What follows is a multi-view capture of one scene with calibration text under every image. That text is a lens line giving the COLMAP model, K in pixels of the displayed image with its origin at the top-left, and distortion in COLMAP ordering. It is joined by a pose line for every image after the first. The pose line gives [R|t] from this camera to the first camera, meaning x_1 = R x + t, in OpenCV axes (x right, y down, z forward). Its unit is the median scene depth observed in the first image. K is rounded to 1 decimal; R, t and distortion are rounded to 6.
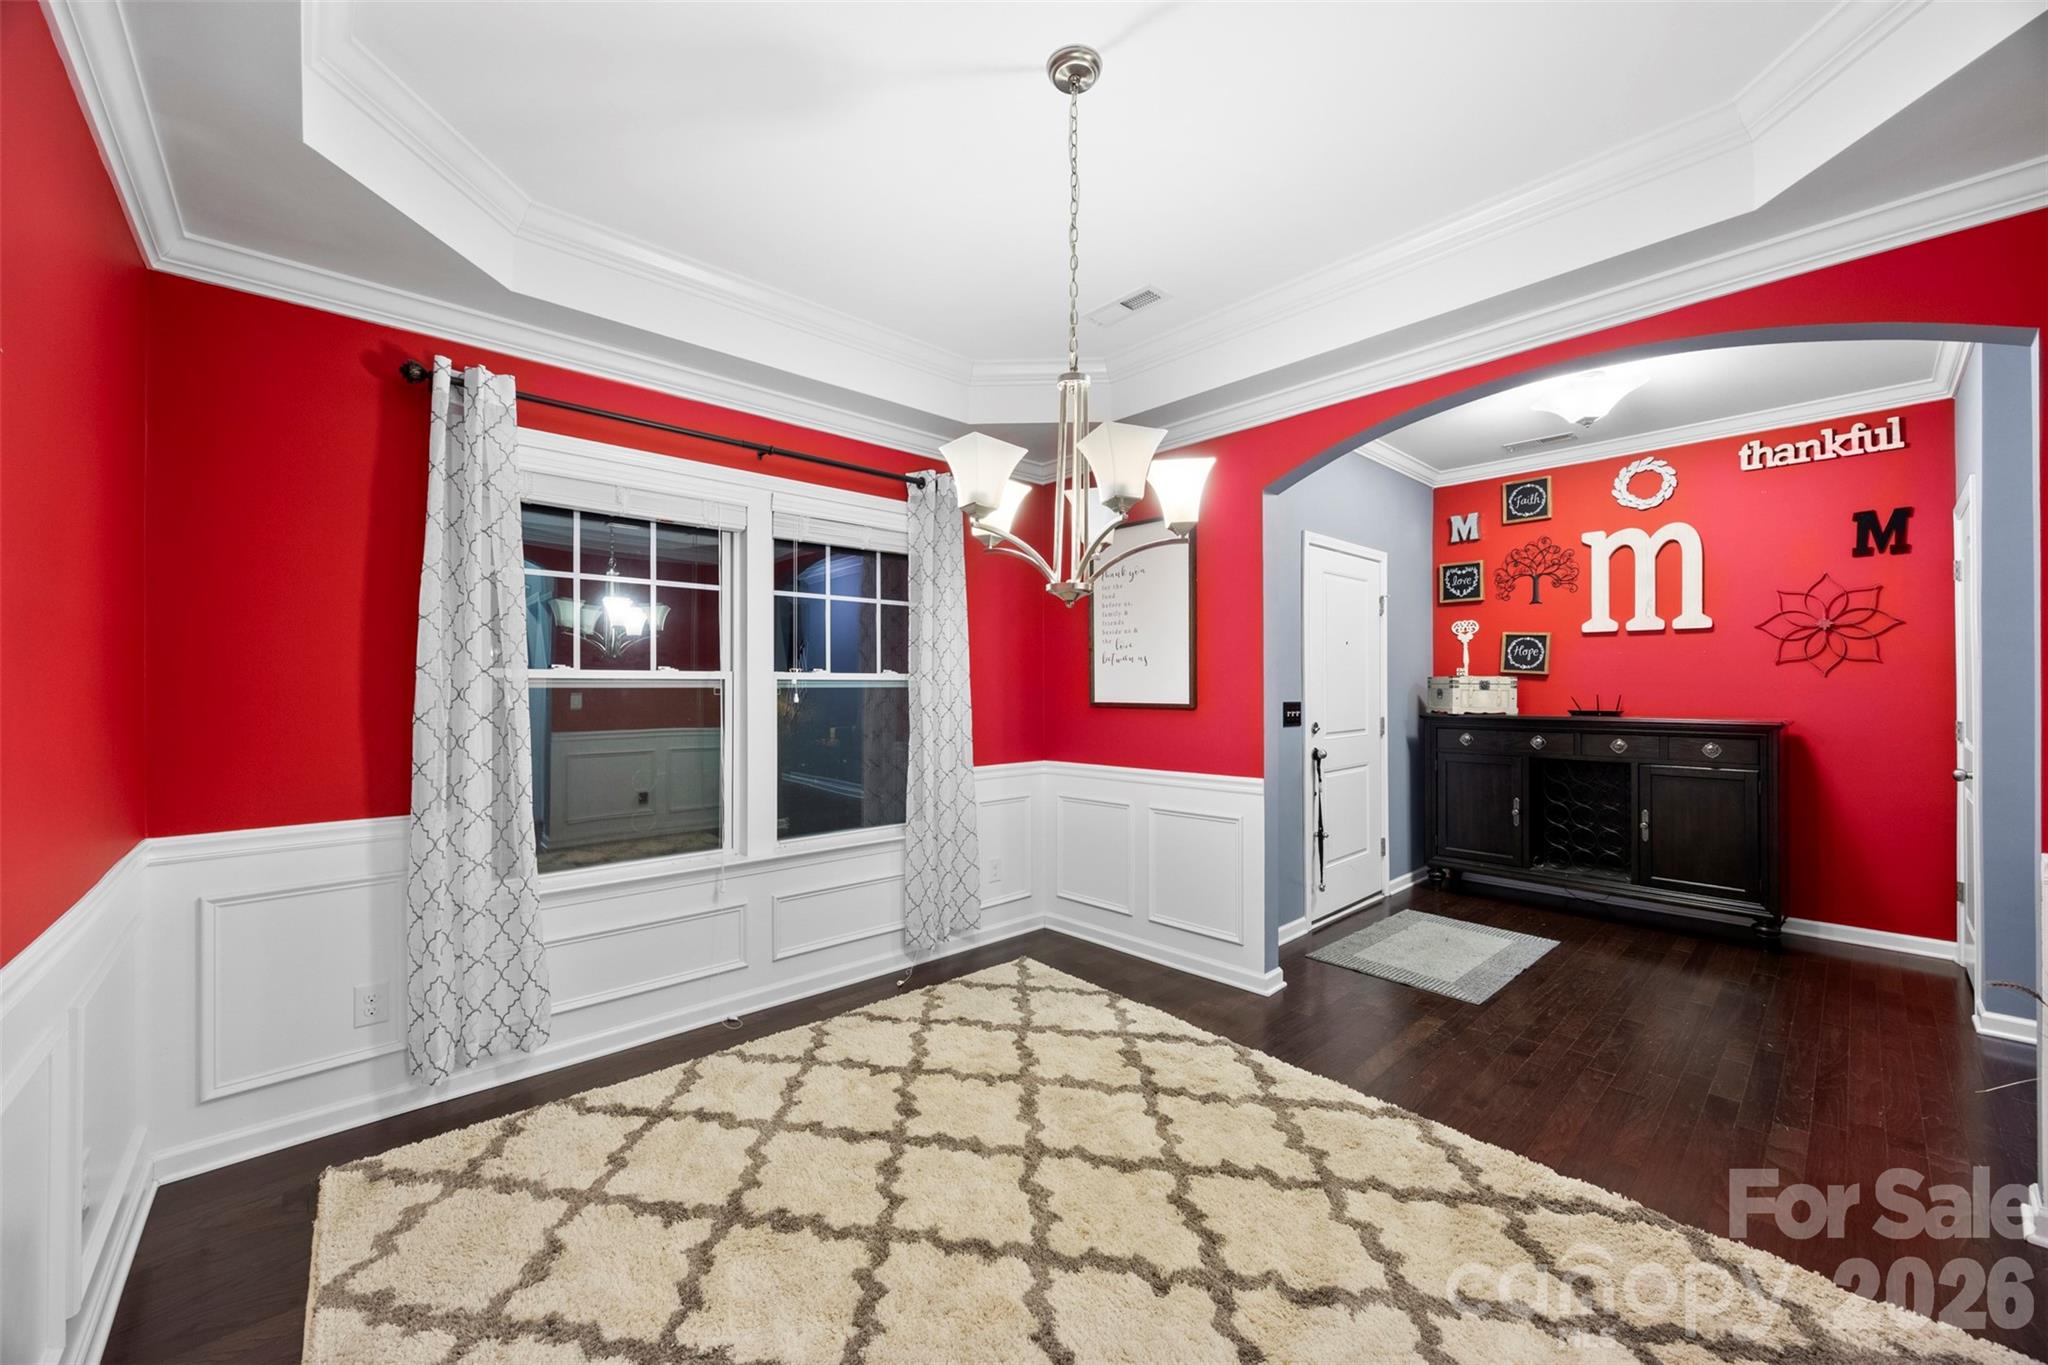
lens RADIAL K [[766.7, 0, 1027.2], [0, 766.7, 683.5], [0, 0, 1]] dist [-0.000950, -0.000569]
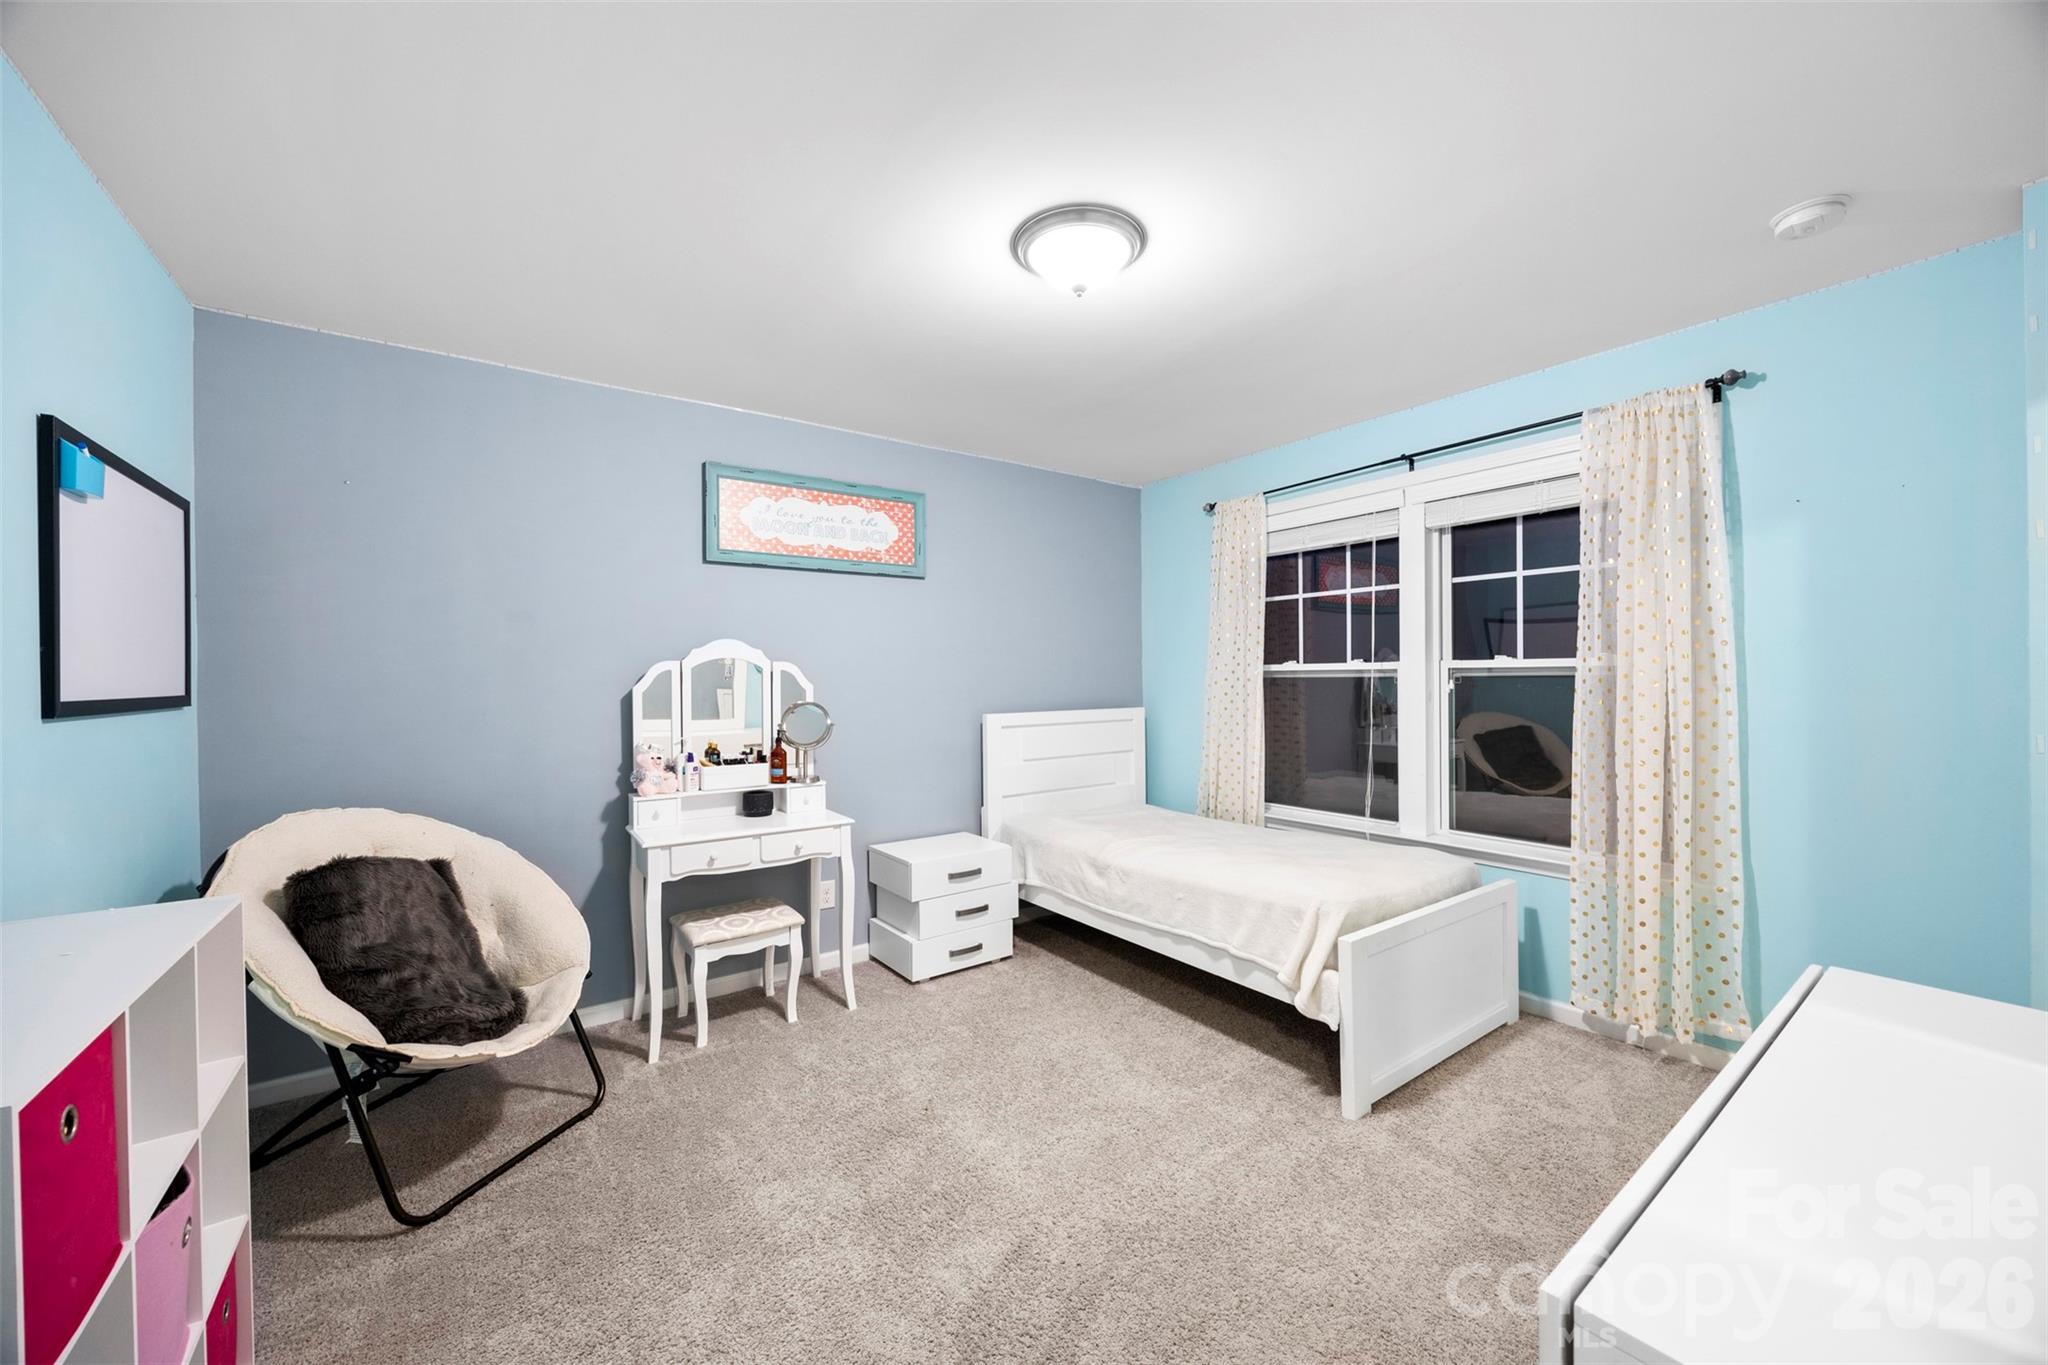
lens RADIAL K [[766.7, 0, 1027.2], [0, 766.7, 683.5], [0, 0, 1]] dist [-0.000950, -0.000569]
pose [[-0.125963, 0.002609, -0.992031, 0.768764], [0.009509, 0.999954, 0.001422, 0.008250], [0.991989, -0.009254, -0.125982, 0.602349]]
